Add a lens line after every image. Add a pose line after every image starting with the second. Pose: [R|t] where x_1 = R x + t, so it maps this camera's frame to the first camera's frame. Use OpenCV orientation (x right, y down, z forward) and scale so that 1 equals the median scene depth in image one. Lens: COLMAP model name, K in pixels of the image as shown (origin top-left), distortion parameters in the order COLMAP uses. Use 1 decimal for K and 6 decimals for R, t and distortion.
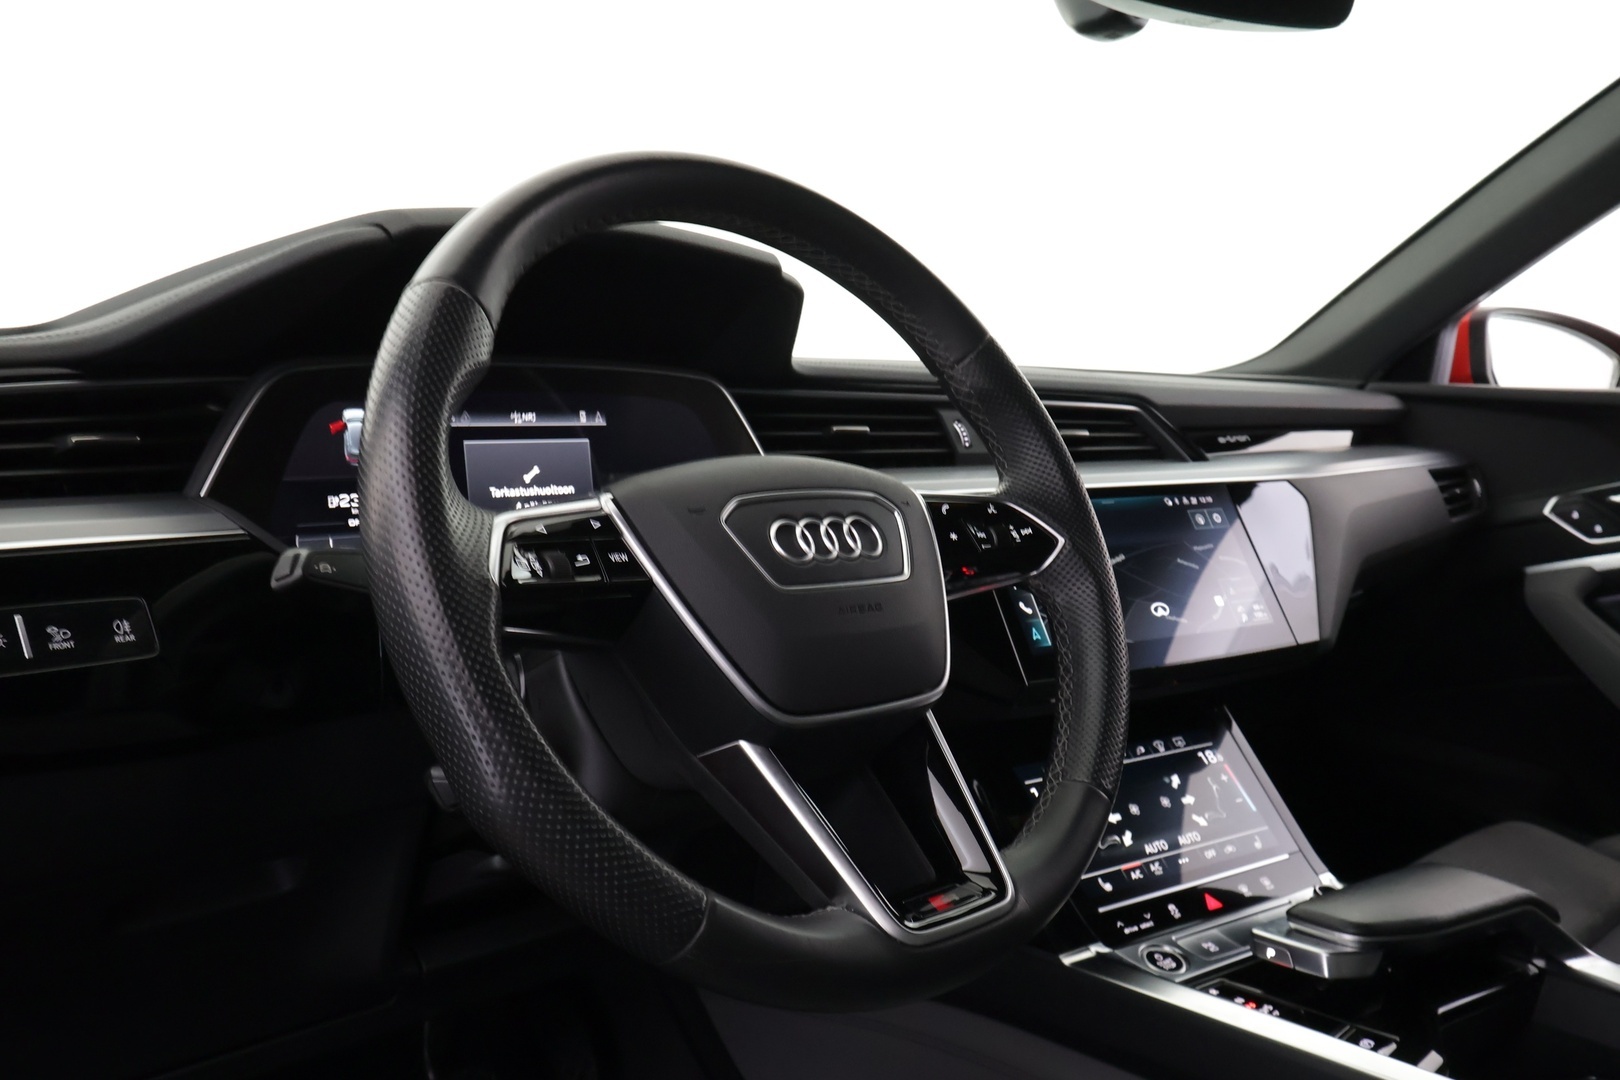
lens RADIAL K [[1273.7, 0, 810.0], [0, 1273.7, 540.0], [0, 0, 1]] dist [0.082687, -0.135561]
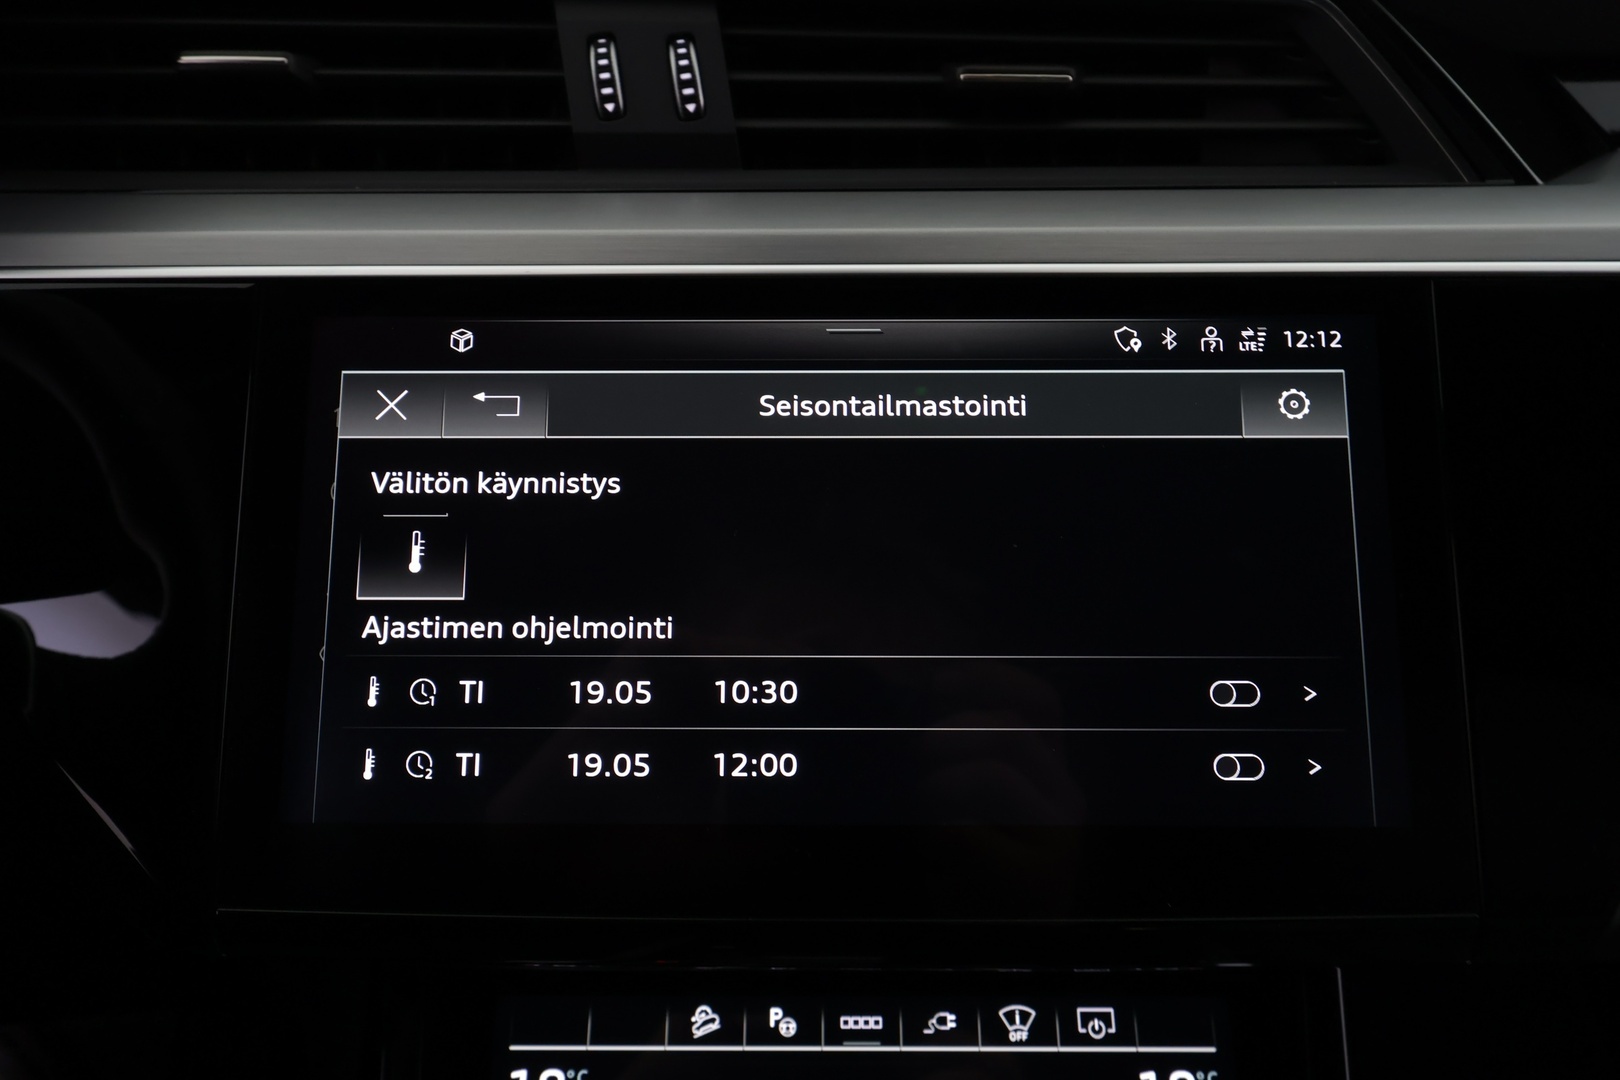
lens RADIAL K [[1300.1, 0, 815.3], [0, 1300.1, 508.3], [0, 0, 1]] dist [-0.001072, 0.005232]
pose [[0.845070, 0.197663, -0.496776, 0.408029], [-0.053268, 0.955655, 0.289631, -0.082106], [0.531996, -0.218296, 0.818124, 0.769655]]
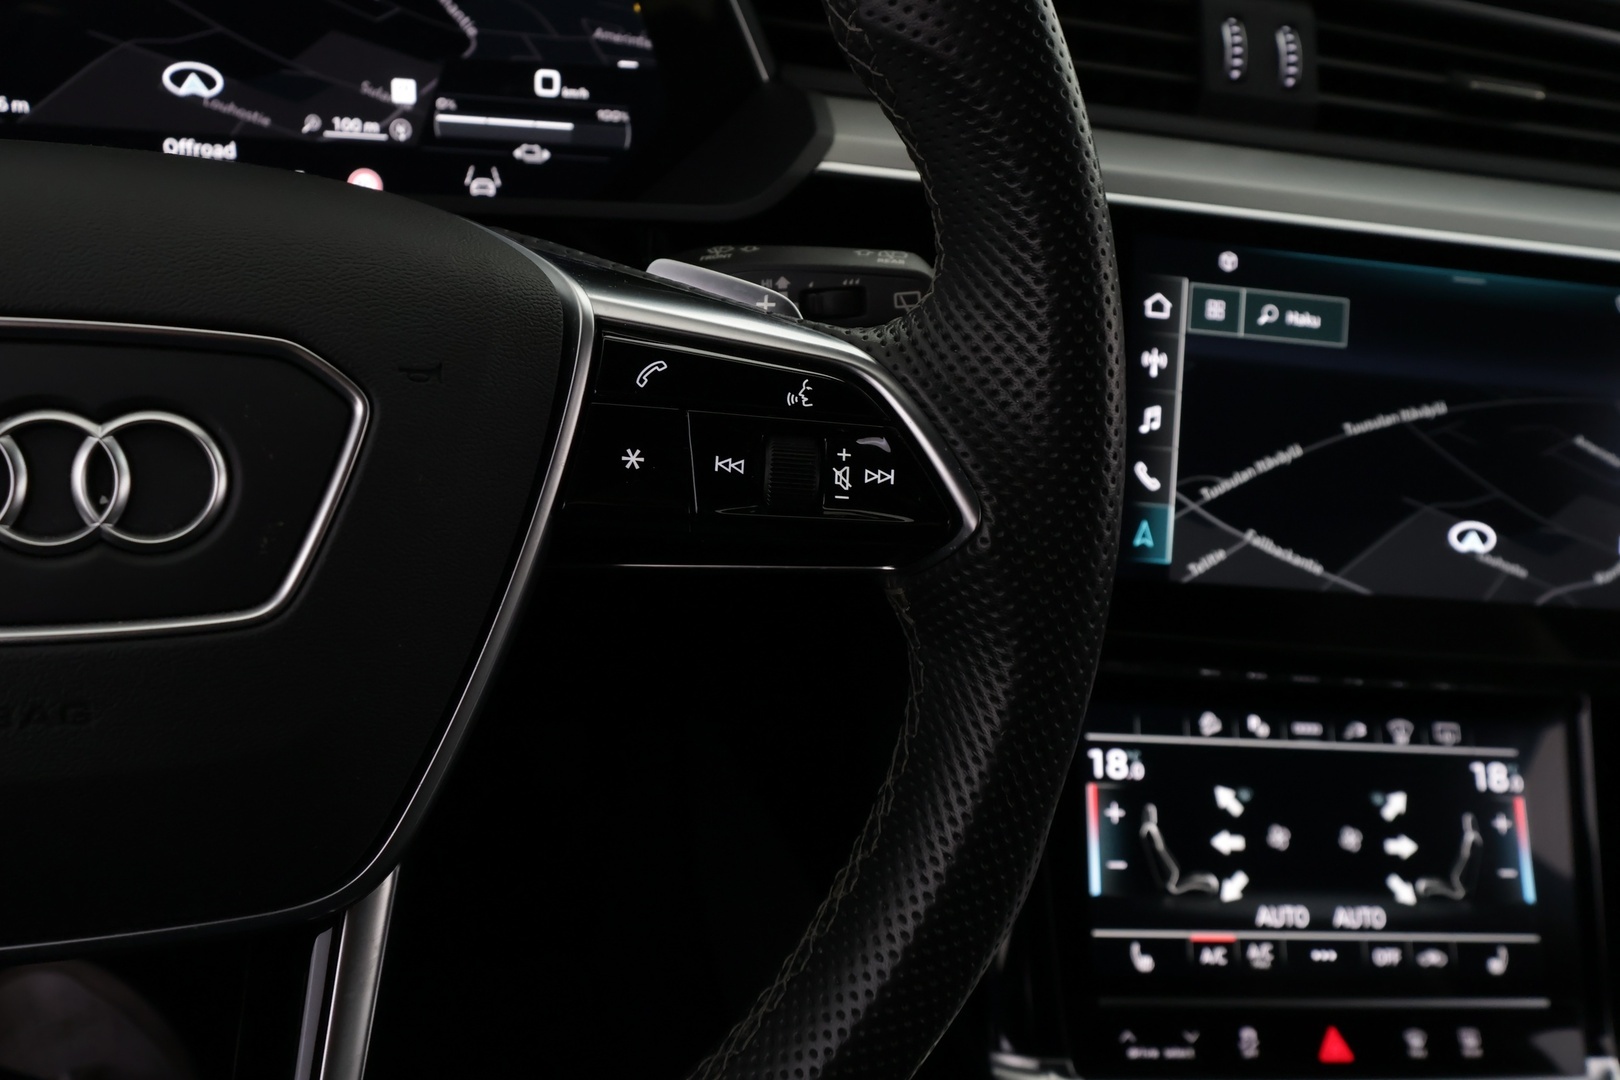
lens RADIAL K [[1311.9, 0, 810.0], [0, 1311.9, 540.0], [0, 0, 1]] dist [0.006155, 0.006866]
pose [[0.896975, 0.336212, -0.287049, 0.196476], [-0.193216, 0.882162, 0.429486, -0.110059], [0.397622, -0.329776, 0.856239, 0.491111]]
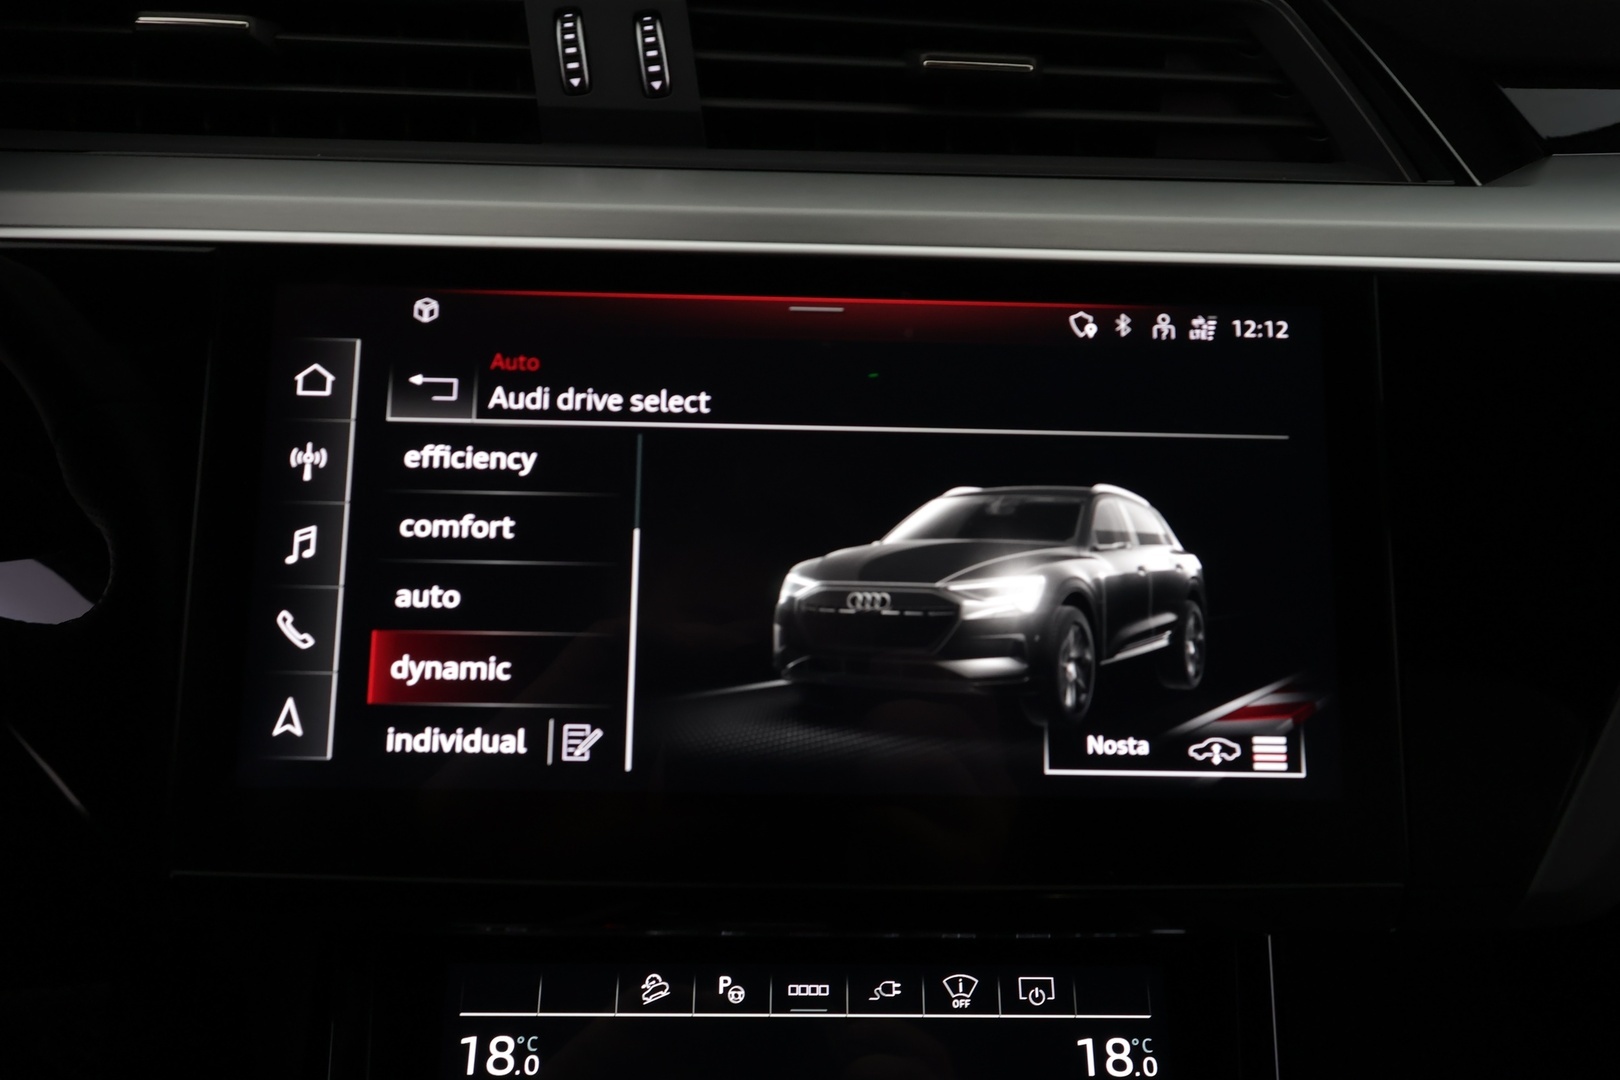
lens RADIAL K [[1300.1, 0, 815.3], [0, 1300.1, 508.3], [0, 0, 1]] dist [-0.001072, 0.005232]
pose [[0.861769, 0.219141, -0.457528, 0.407957], [-0.083728, 0.950958, 0.297774, -0.081356], [0.500344, -0.218305, 0.837854, 0.762179]]
